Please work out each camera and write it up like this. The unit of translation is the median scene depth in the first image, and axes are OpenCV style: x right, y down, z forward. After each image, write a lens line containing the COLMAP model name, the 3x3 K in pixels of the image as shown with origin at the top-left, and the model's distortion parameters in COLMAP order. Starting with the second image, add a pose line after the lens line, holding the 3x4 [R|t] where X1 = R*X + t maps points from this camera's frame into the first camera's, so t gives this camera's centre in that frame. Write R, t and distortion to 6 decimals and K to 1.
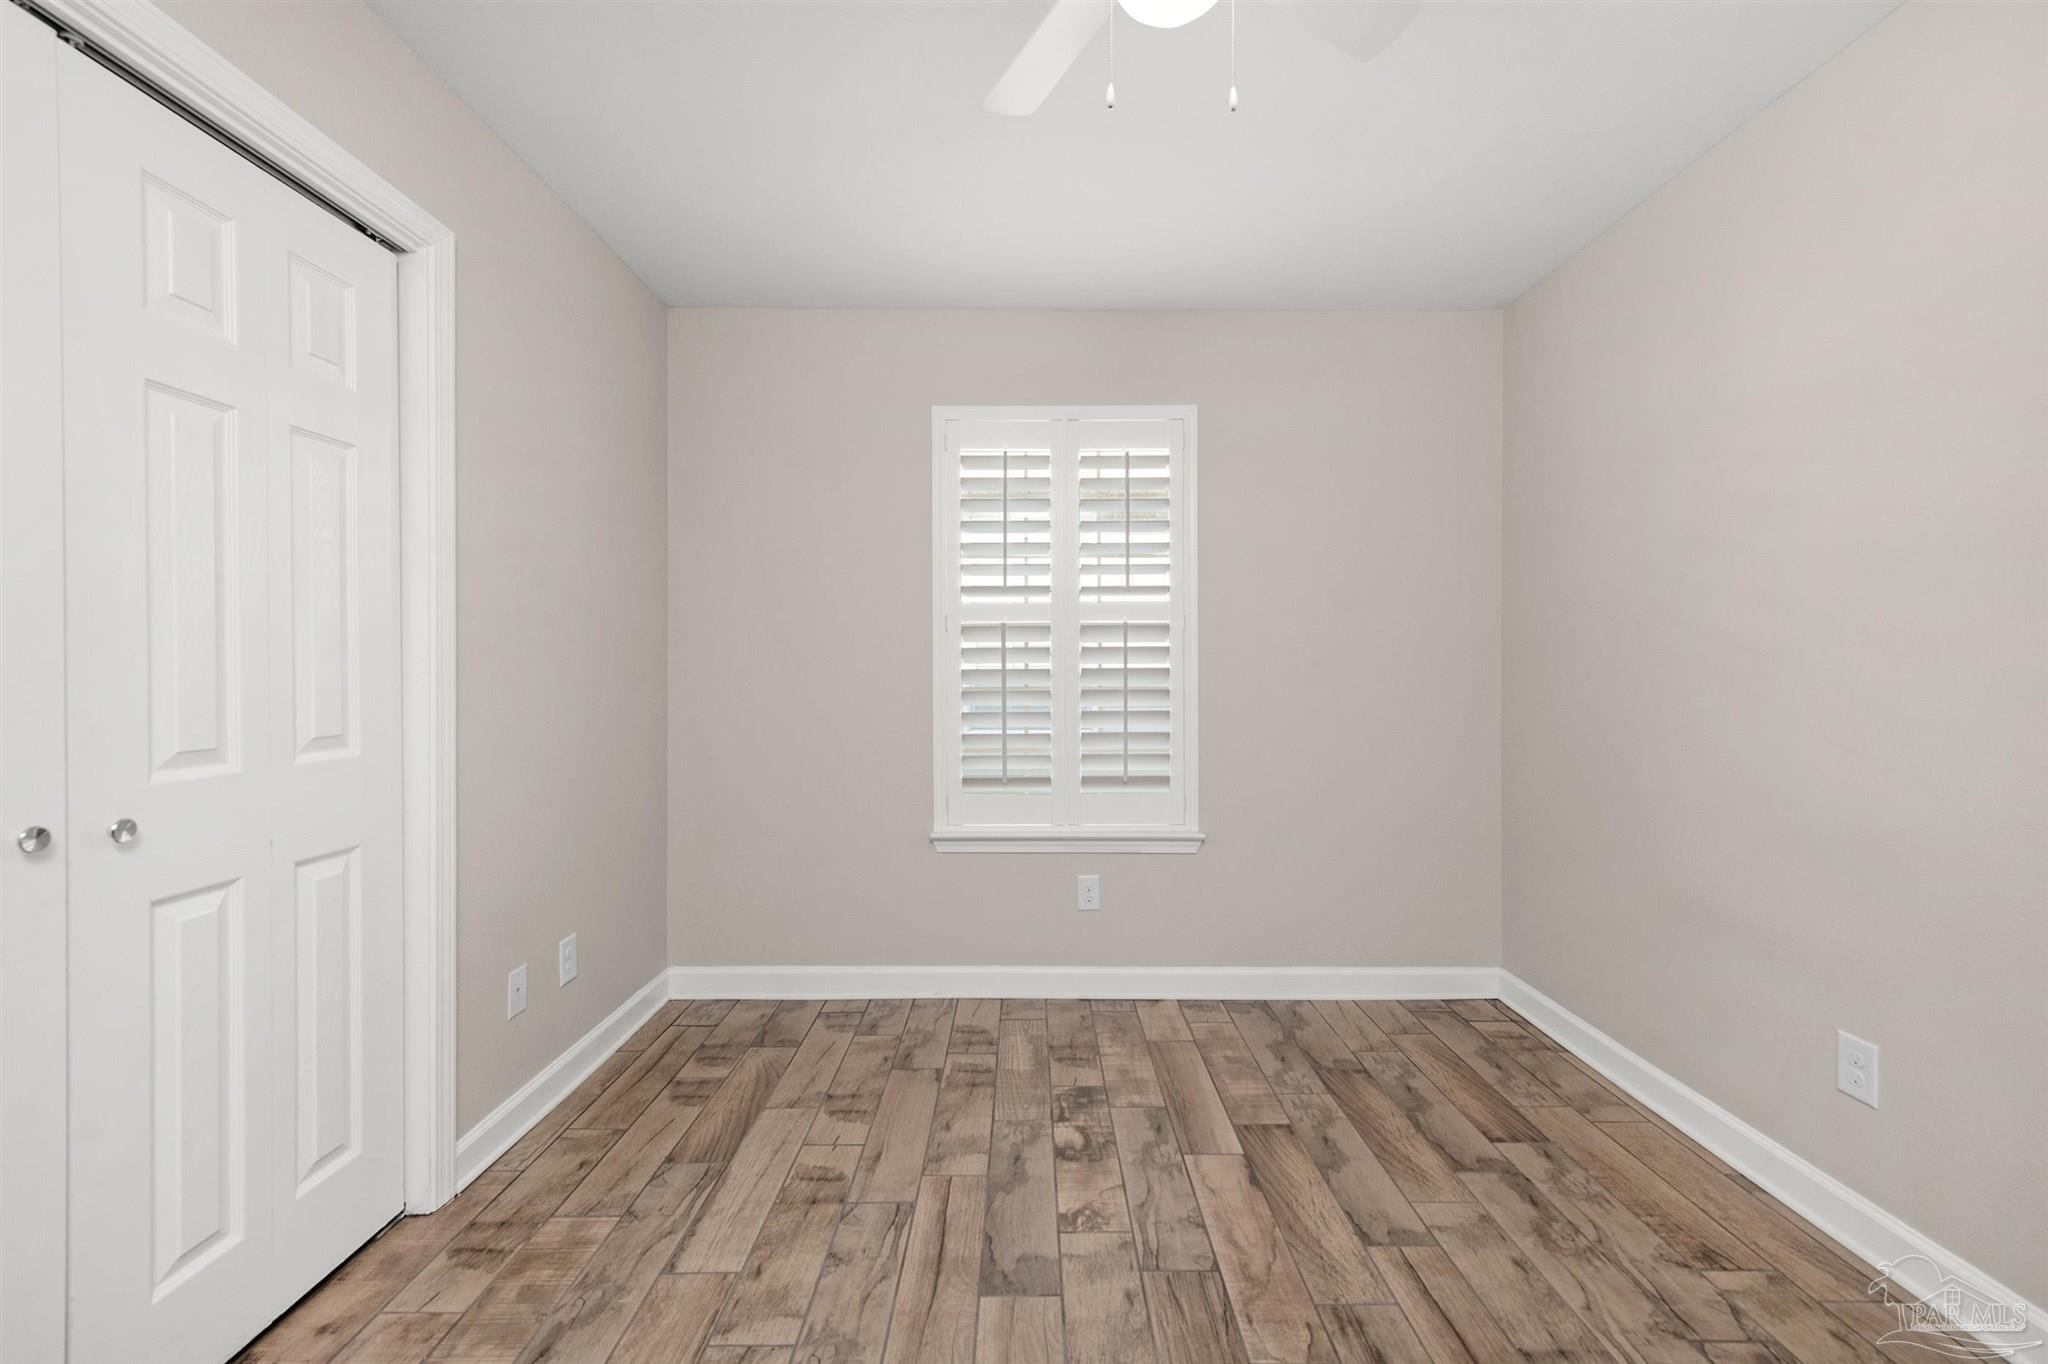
lens RADIAL K [[825.4, 0, 1030.0], [0, 825.4, 673.8], [0, 0, 1]] dist [0.015320, -0.005595]
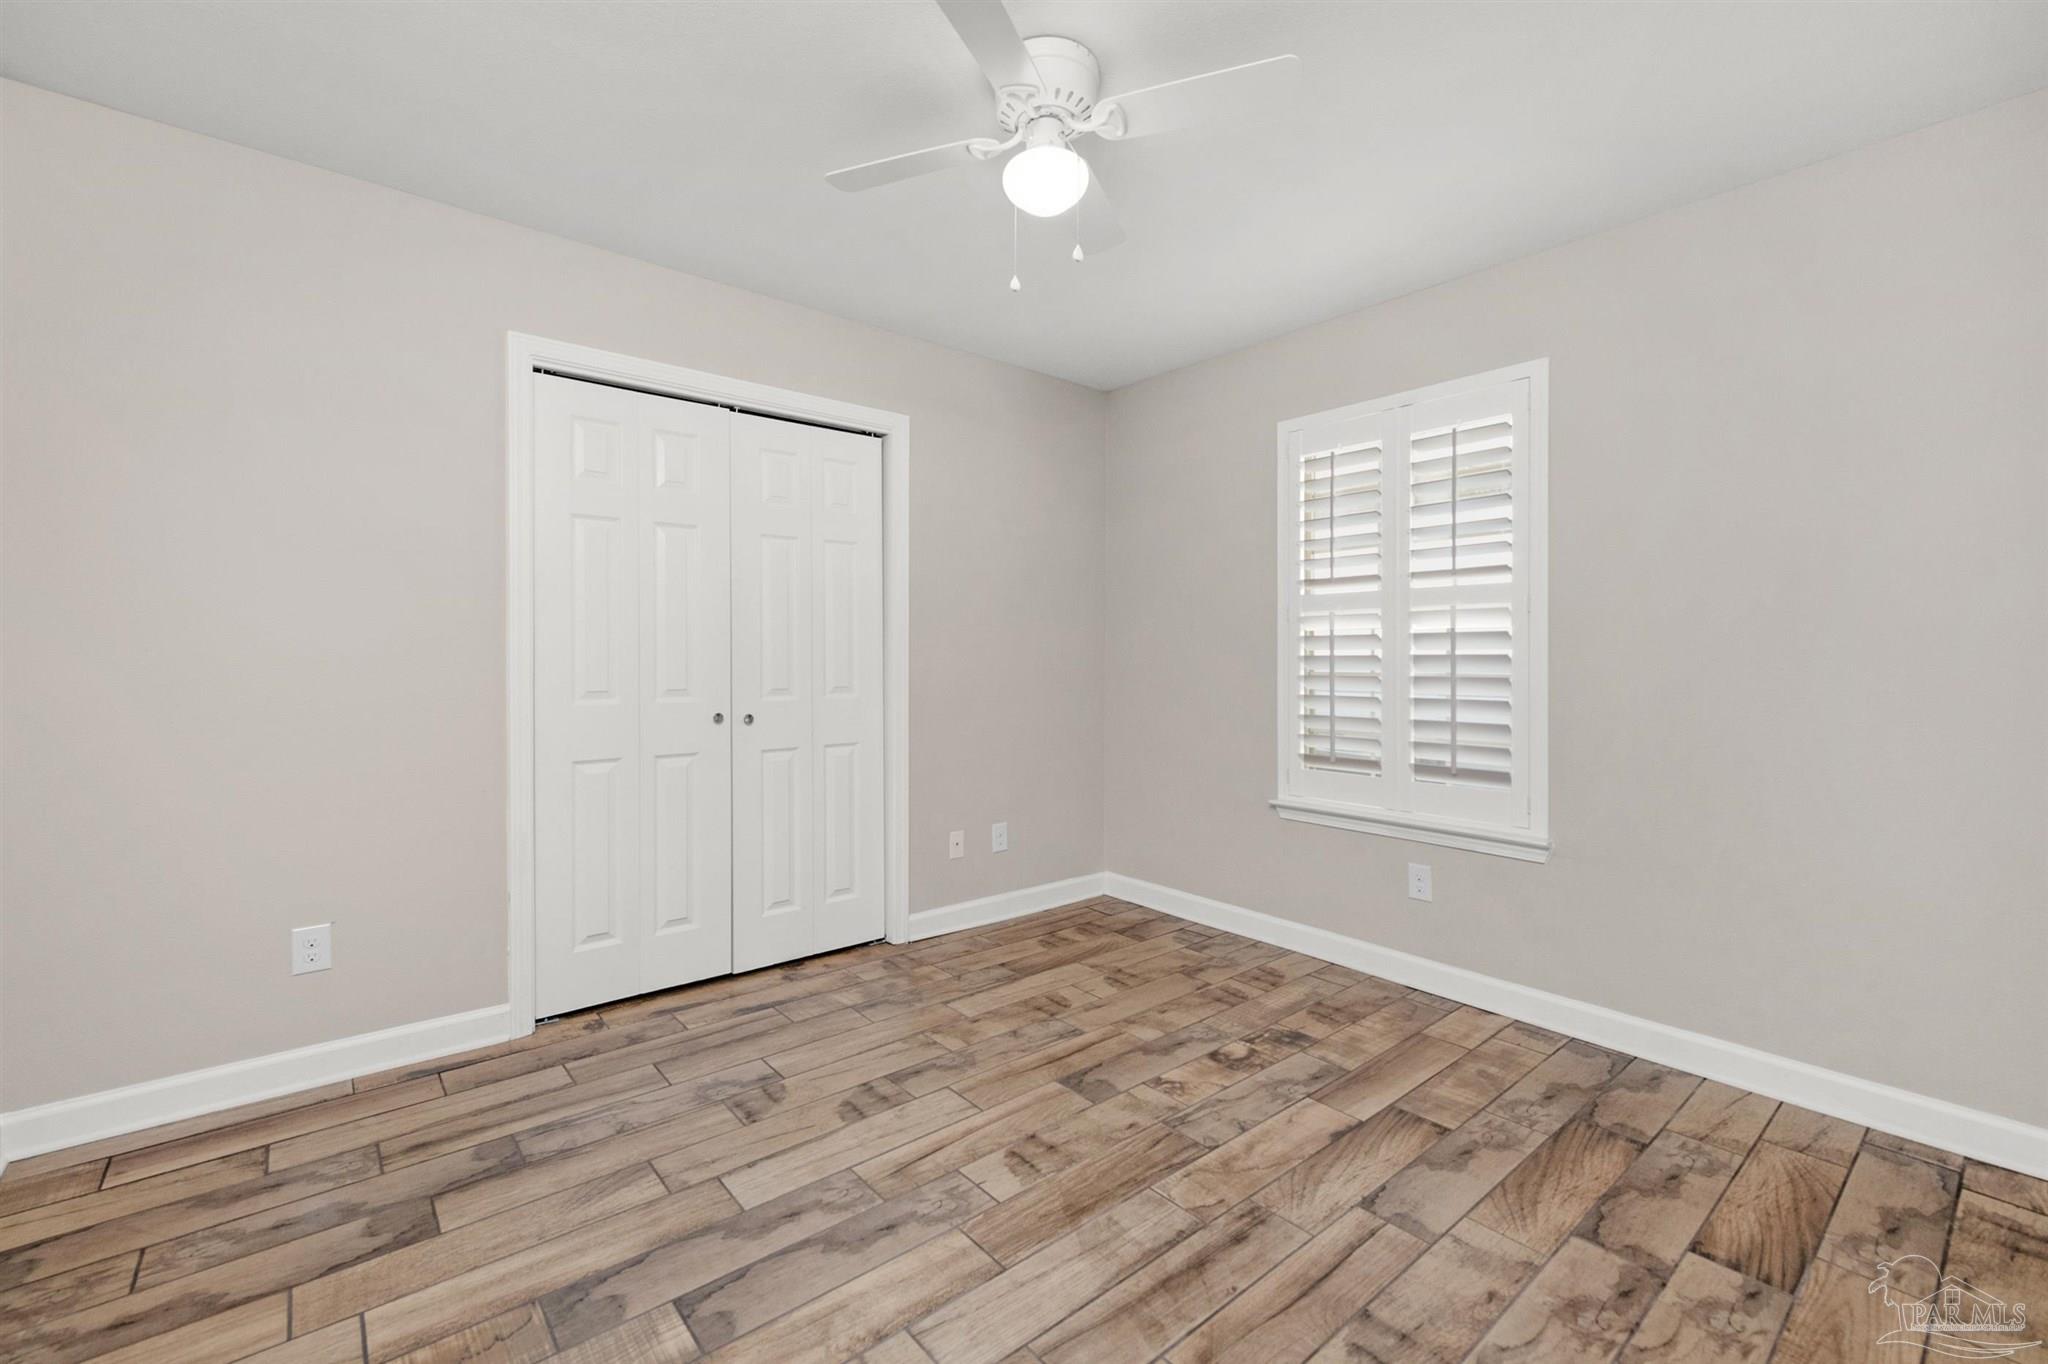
lens RADIAL K [[829.3, 0, 1038.1], [0, 829.3, 663.5], [0, 0, 1]] dist [0.010458, -0.000454]
pose [[0.663885, 0.009948, -0.747768, 0.637698], [-0.007119, 0.999950, 0.006983, 0.000426], [0.747800, 0.000688, 0.663923, 0.001031]]
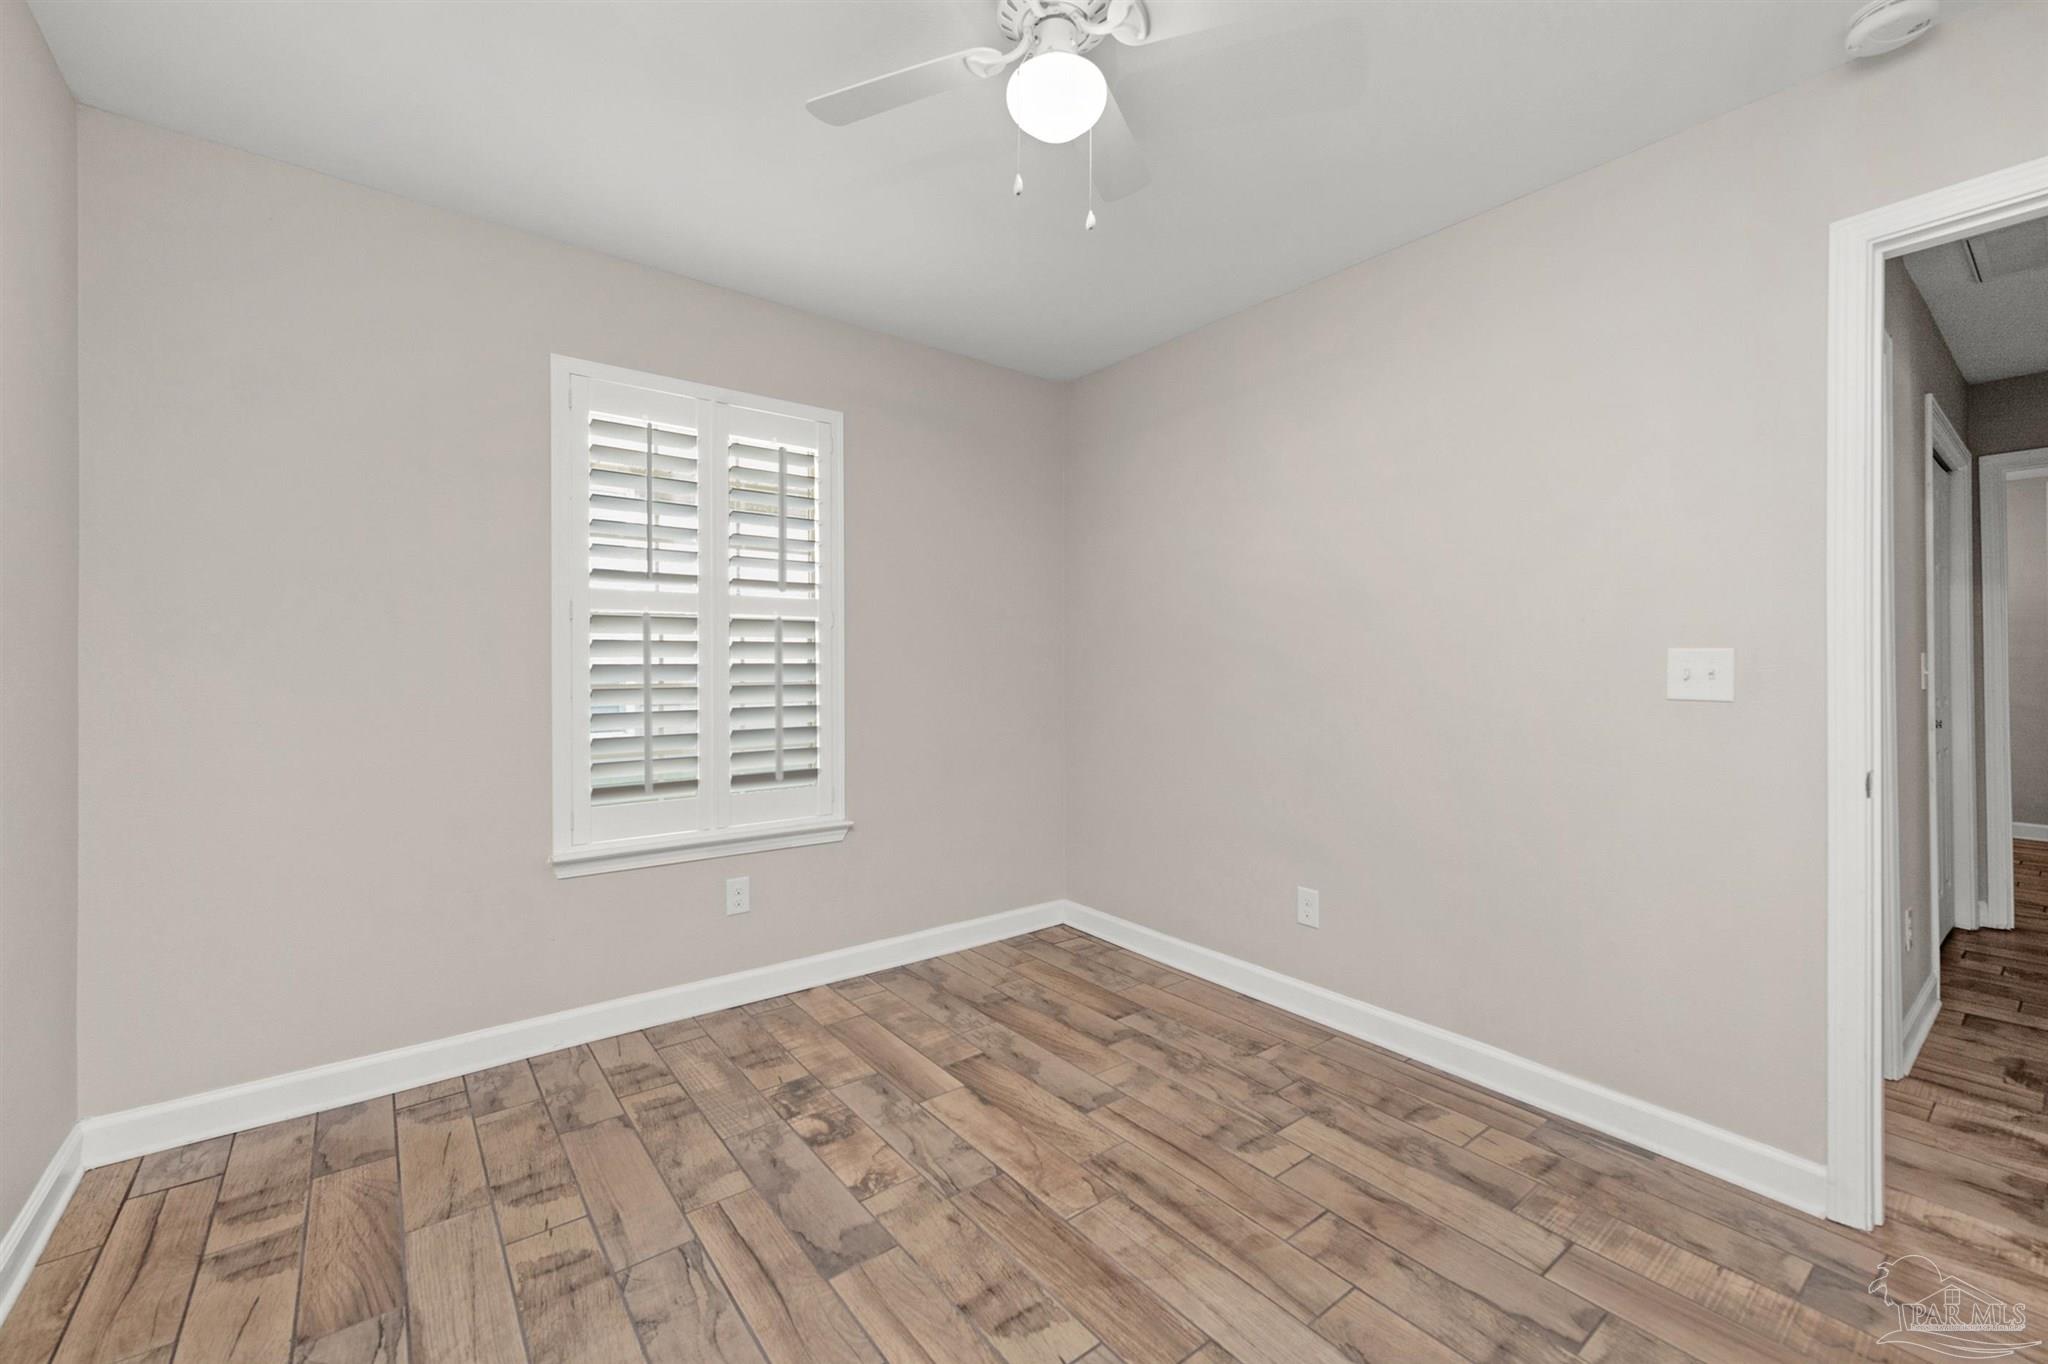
lens RADIAL K [[822.7, 0, 1051.5], [0, 822.7, 671.3], [0, 0, 1]] dist [0.012556, -0.003124]
pose [[0.786148, -0.002387, 0.618034, -0.296327], [0.000551, 0.999995, 0.003162, -0.000579], [-0.618038, -0.002146, 0.786145, 0.020927]]
